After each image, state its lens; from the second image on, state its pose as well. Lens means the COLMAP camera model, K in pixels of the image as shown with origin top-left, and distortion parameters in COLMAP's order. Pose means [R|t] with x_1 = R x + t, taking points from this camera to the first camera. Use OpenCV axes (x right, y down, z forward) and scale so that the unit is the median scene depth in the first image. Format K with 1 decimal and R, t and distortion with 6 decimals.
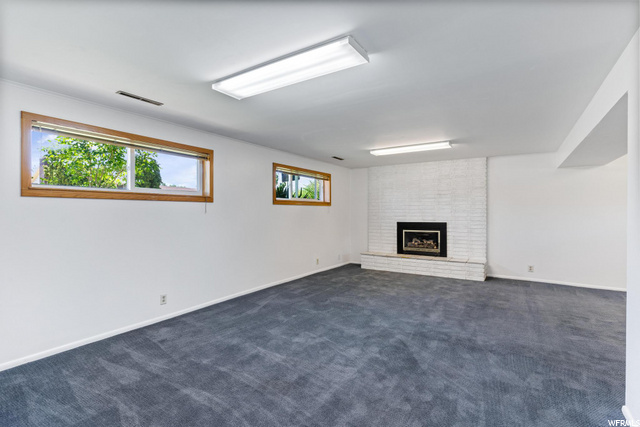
lens RADIAL K [[301.7, 0, 321.5], [0, 301.7, 213.2], [0, 0, 1]] dist [0.002133, -0.000366]
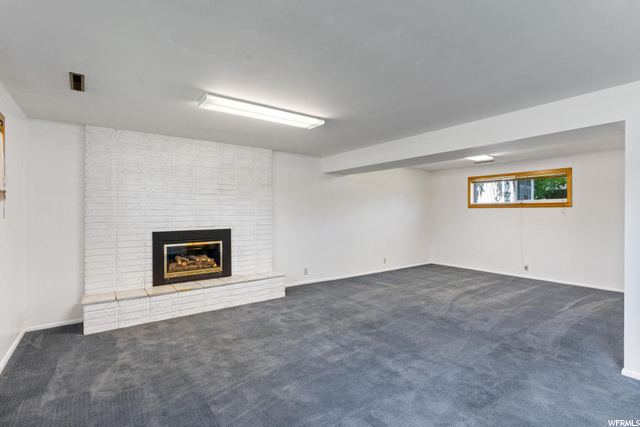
lens RADIAL K [[301.7, 0, 317.9], [0, 301.7, 213.4], [0, 0, 1]] dist [0.002133, -0.000366]
pose [[0.367105, -0.000399, 0.930179, -0.185647], [0.008014, 0.999964, -0.002734, -0.002896], [-0.930145, 0.008458, 0.367095, 0.523482]]
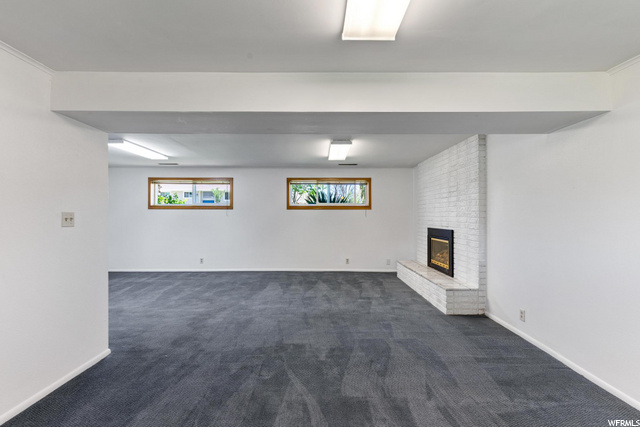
lens RADIAL K [[301.7, 0, 319.4], [0, 301.7, 213.1], [0, 0, 1]] dist [0.002133, -0.000366]
pose [[0.544681, -0.003126, -0.838638, 0.835163], [-0.005456, 0.999959, -0.007270, -0.003155], [0.838626, 0.008535, 0.544641, 0.321059]]
